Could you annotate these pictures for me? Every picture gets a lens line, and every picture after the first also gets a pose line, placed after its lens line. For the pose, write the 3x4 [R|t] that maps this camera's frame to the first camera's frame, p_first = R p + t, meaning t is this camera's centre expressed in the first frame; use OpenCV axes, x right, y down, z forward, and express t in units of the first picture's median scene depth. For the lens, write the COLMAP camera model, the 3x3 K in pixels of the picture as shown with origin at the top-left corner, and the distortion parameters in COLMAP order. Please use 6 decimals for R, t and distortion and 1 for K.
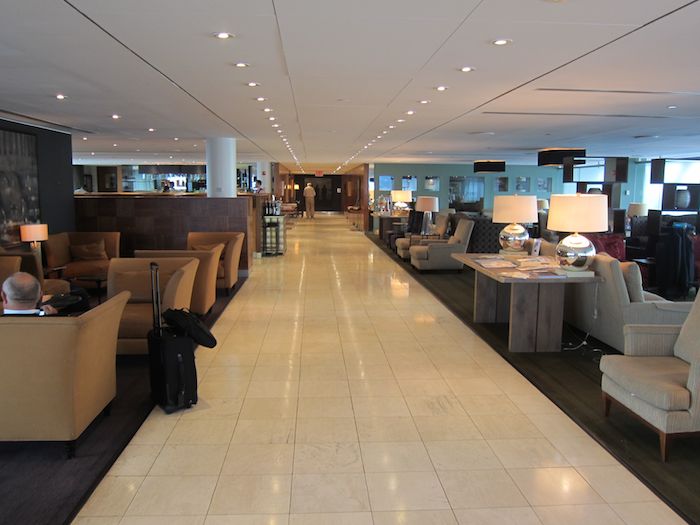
lens RADIAL K [[581.6, 0, 348.4], [0, 581.6, 260.5], [0, 0, 1]] dist [-0.056669, 0.003702]
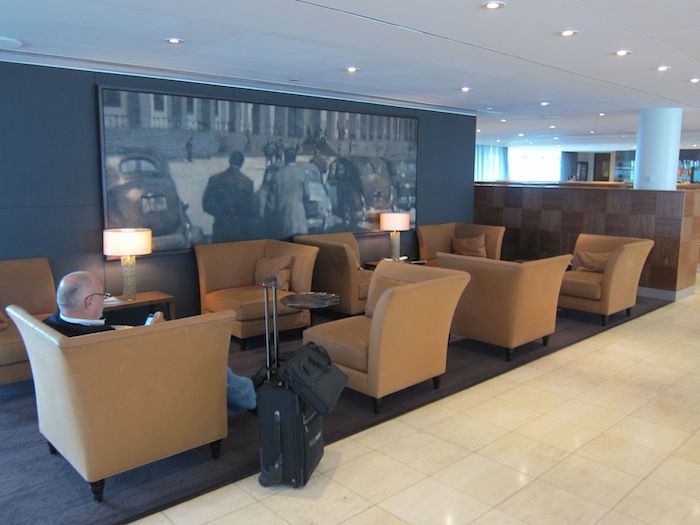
lens RADIAL K [[581.6, 0, 350.6], [0, 581.6, 264.3], [0, 0, 1]] dist [-0.056669, 0.003702]
pose [[0.631287, 0.114645, -0.767029, 0.145749], [-0.095009, 0.992996, 0.070224, -0.037731], [0.769707, 0.028543, 0.637758, 0.317020]]
